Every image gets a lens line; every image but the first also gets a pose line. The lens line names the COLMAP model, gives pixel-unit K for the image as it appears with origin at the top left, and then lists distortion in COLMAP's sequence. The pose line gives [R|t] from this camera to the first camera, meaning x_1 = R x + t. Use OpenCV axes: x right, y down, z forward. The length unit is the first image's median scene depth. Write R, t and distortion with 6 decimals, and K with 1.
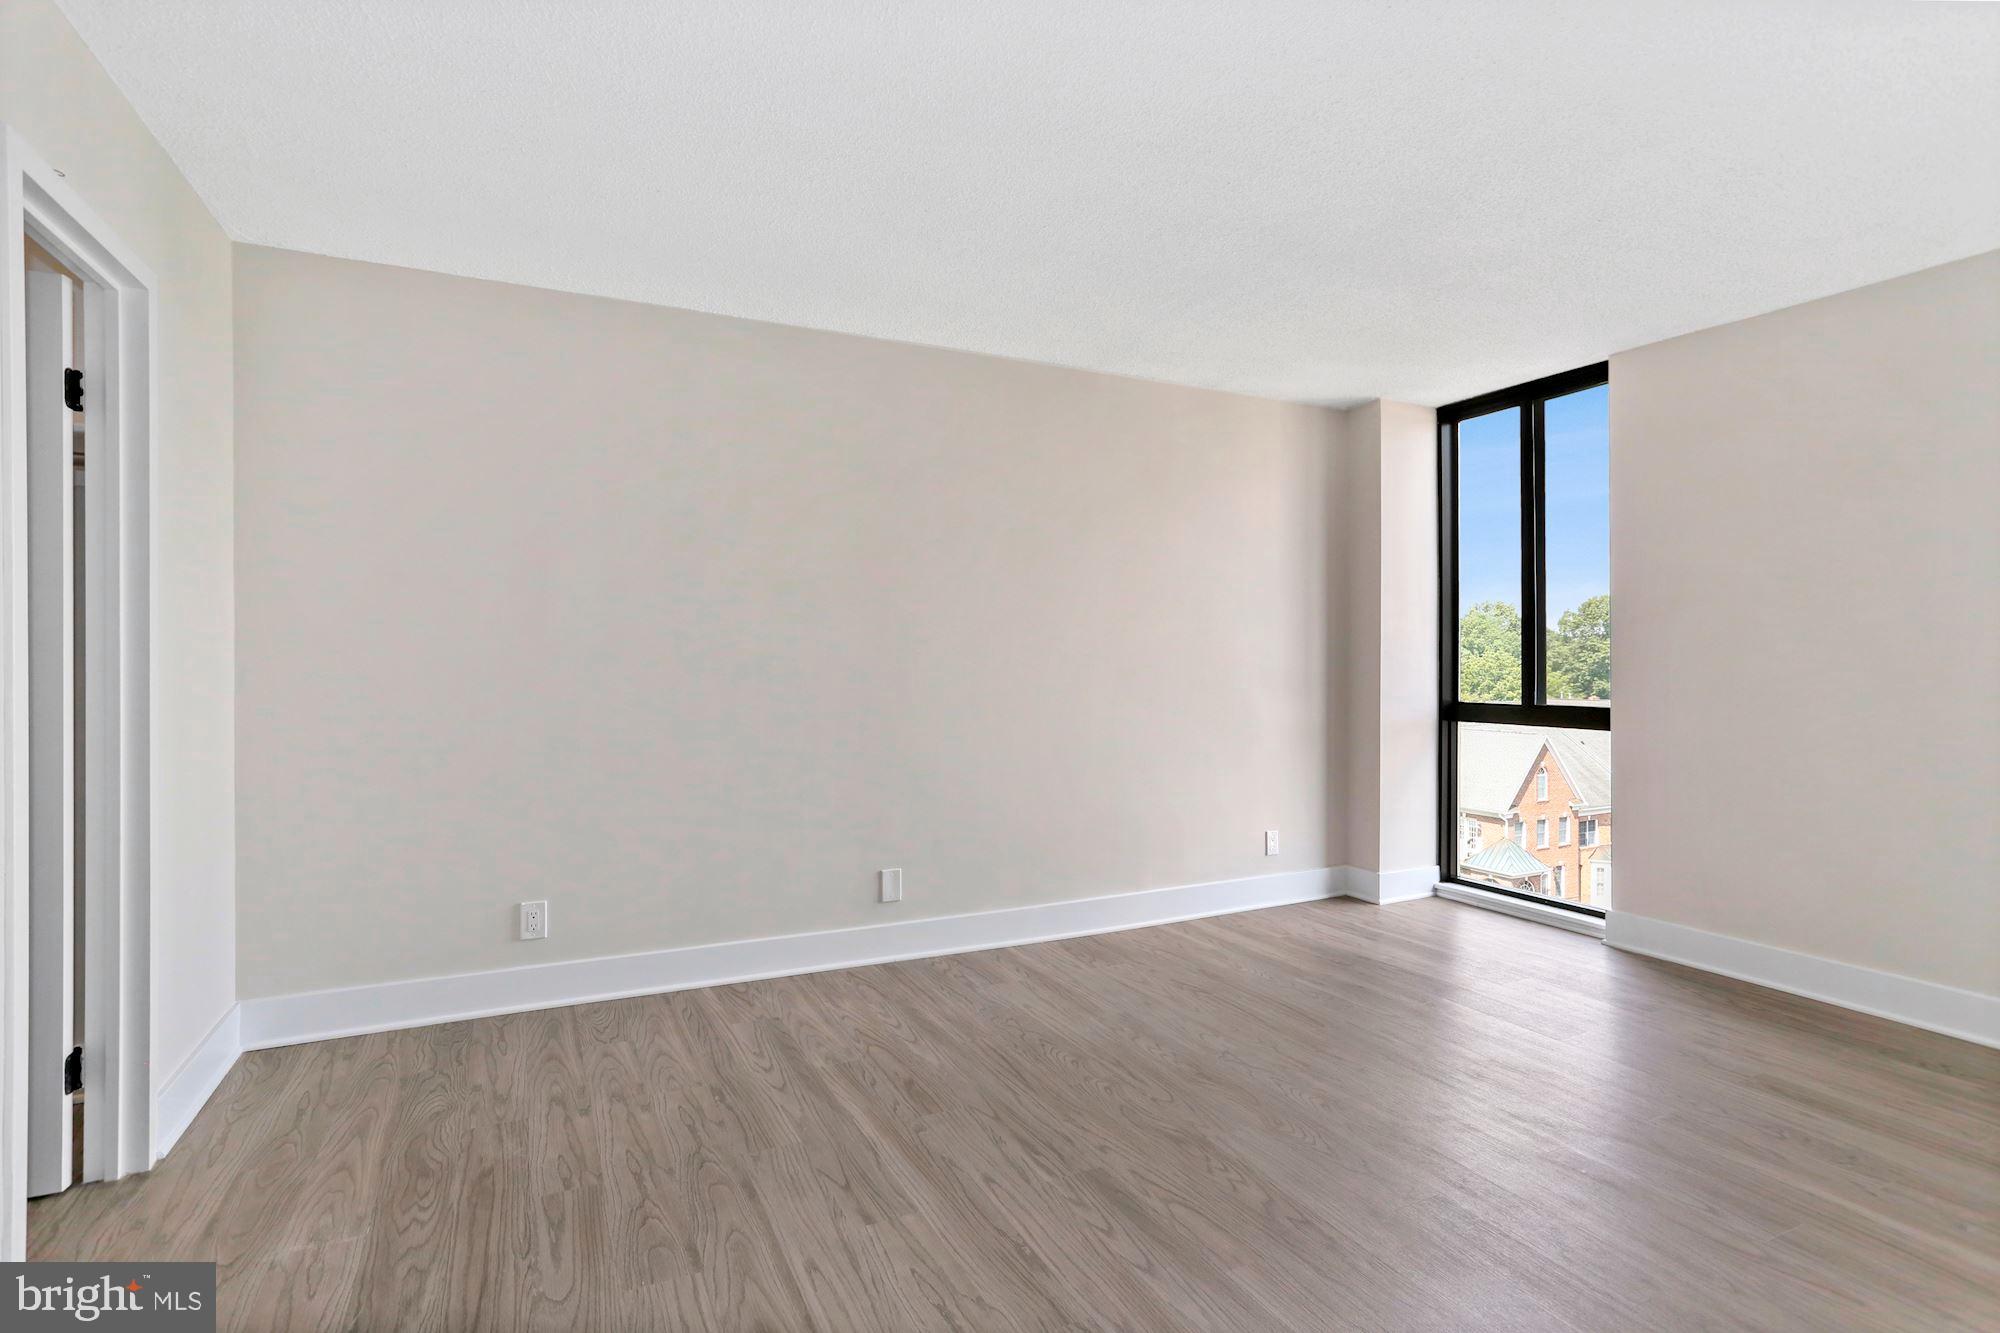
lens RADIAL K [[978.3, 0, 989.1], [0, 978.3, 671.9], [0, 0, 1]] dist [-0.047471, 0.028308]
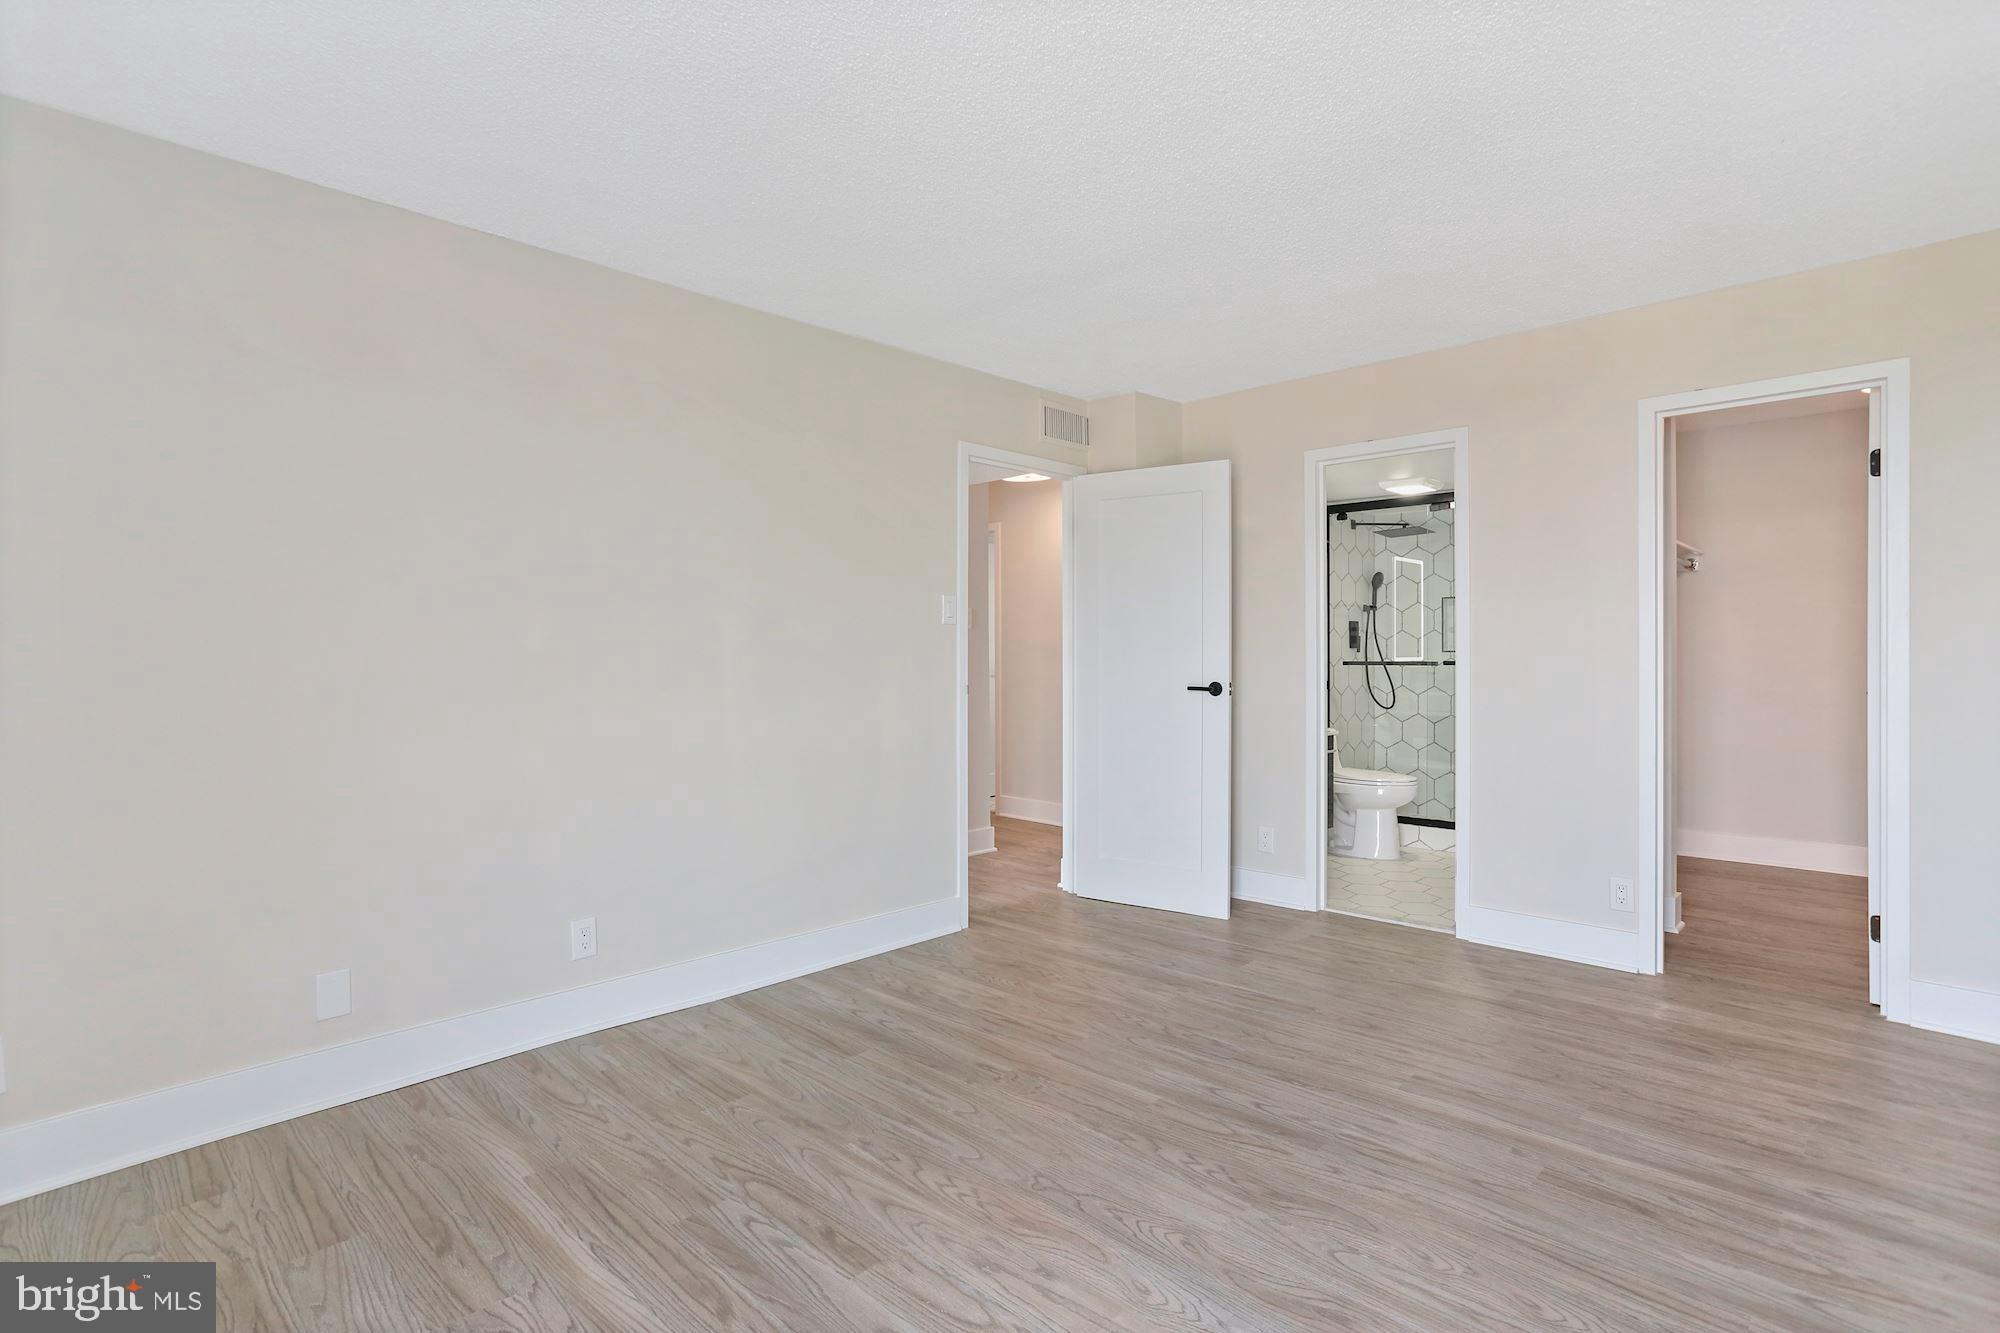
lens RADIAL K [[978.3, 0, 989.7], [0, 978.3, 644.6], [0, 0, 1]] dist [-0.047471, 0.028308]
pose [[-0.942352, 0.004727, -0.334590, 0.735792], [0.000711, 0.999926, 0.012125, -0.032531], [0.334623, 0.011188, -0.942286, 1.736814]]
